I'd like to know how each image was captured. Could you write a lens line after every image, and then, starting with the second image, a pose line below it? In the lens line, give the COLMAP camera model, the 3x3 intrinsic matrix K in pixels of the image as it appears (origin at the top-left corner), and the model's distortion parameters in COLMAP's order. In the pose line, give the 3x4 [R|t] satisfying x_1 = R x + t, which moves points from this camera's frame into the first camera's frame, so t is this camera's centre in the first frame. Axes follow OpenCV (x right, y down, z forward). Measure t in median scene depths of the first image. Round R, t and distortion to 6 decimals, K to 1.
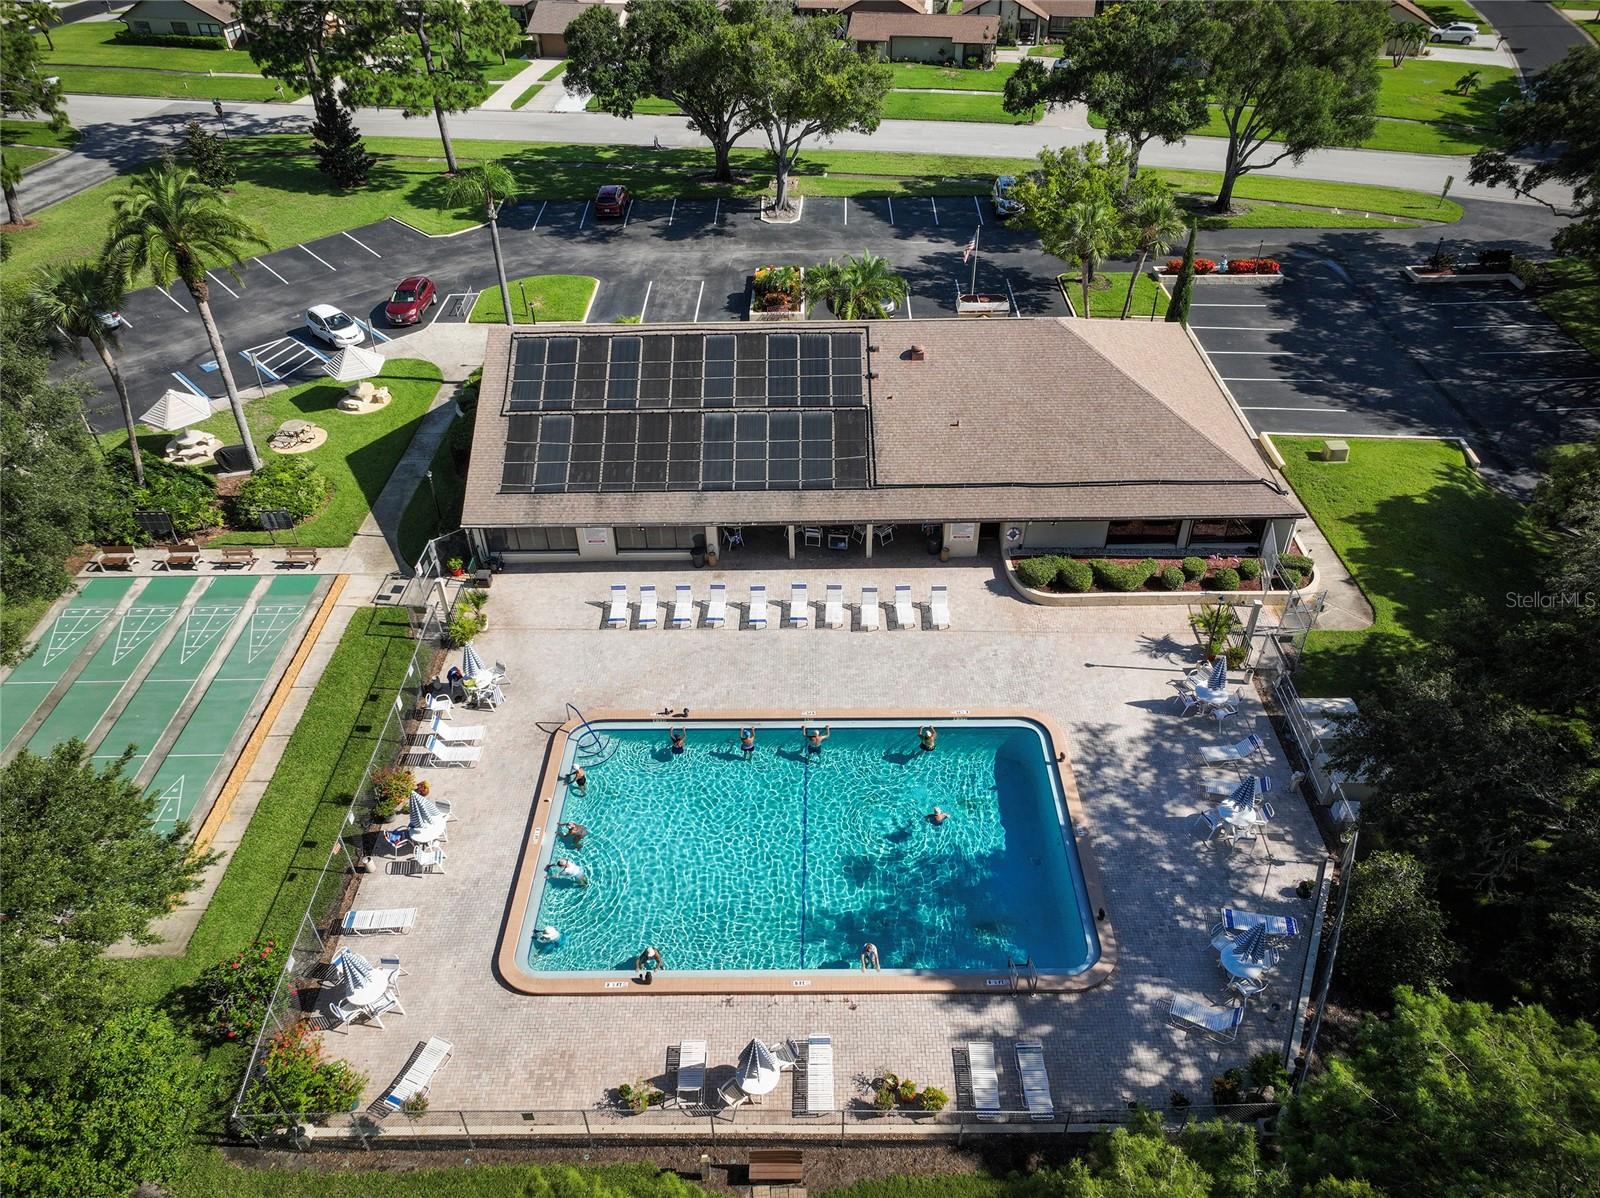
lens RADIAL K [[1129.1, 0, 800.0], [0, 1129.1, 599.0], [0, 0, 1]] dist [-0.007873, 0.029167]
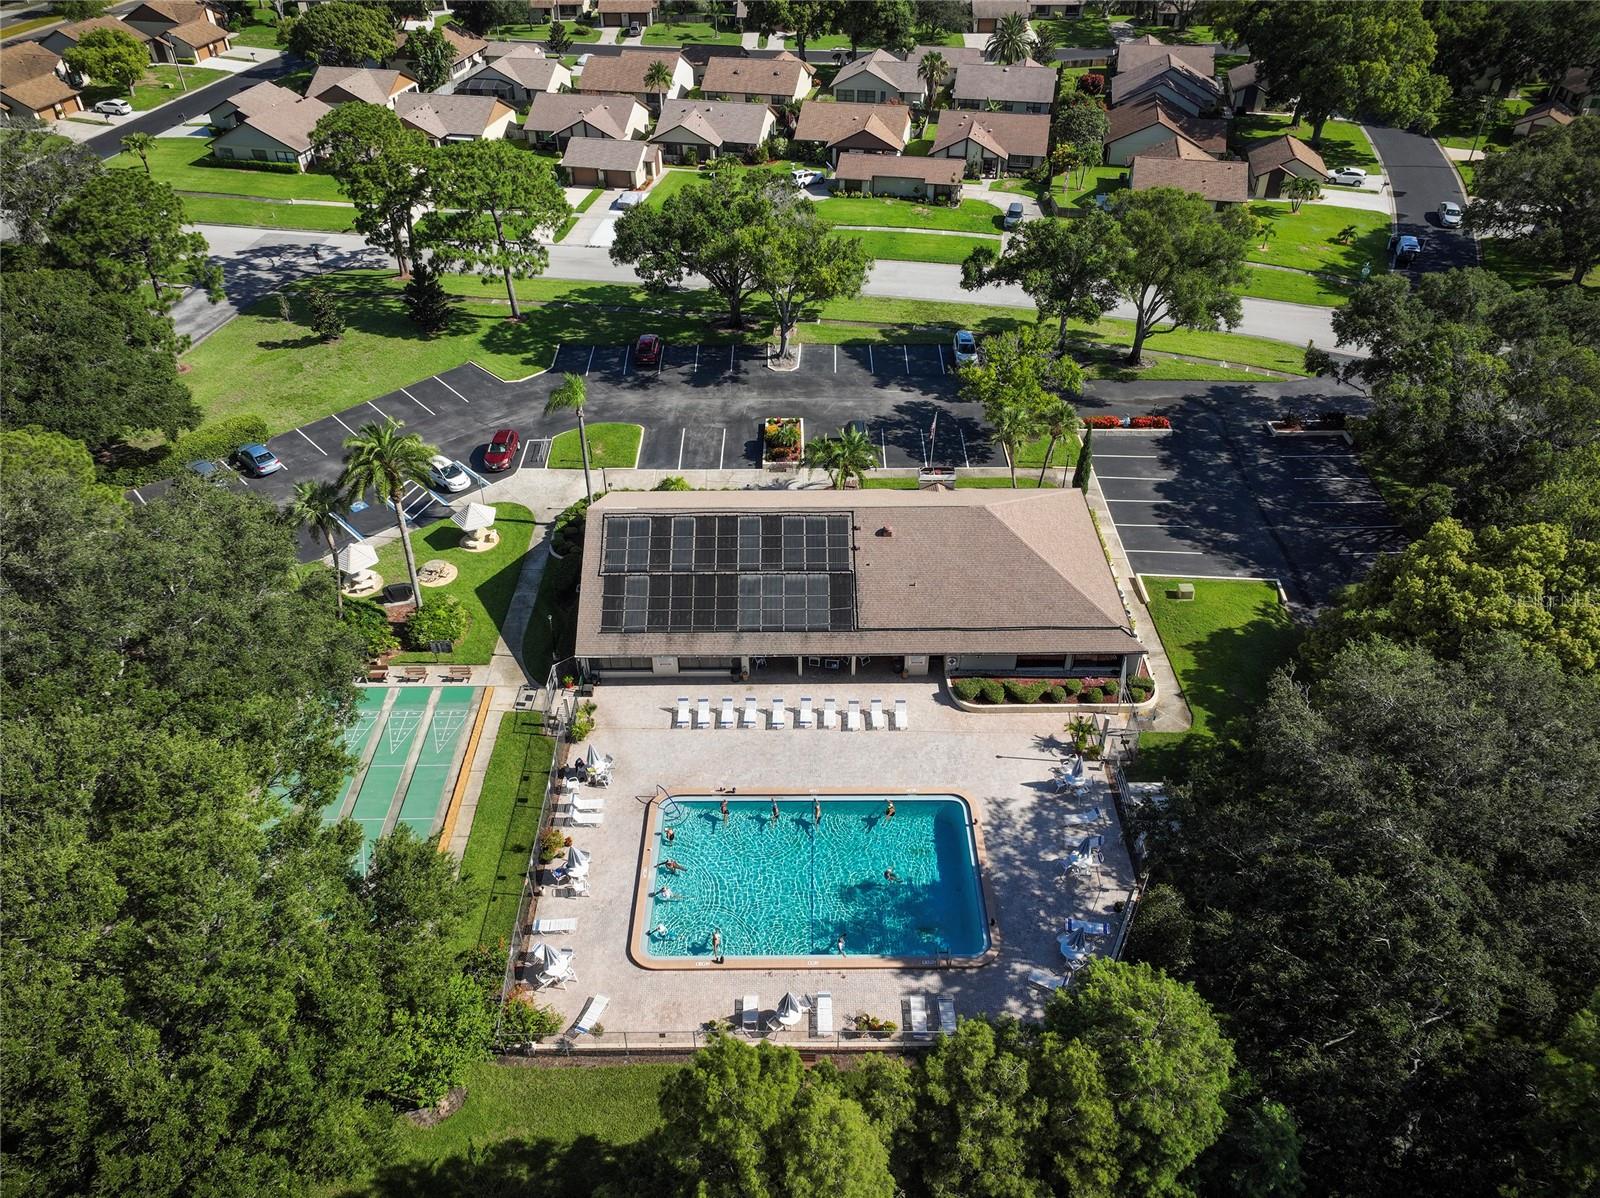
lens RADIAL K [[1159.2, 0, 793.3], [0, 1159.2, 597.4], [0, 0, 1]] dist [0.004517, -0.002875]
pose [[0.999948, 0.002860, 0.009768, -0.030517], [-0.002874, 0.999995, 0.001431, -0.136767], [-0.009764, -0.001459, 0.999951, -0.481220]]
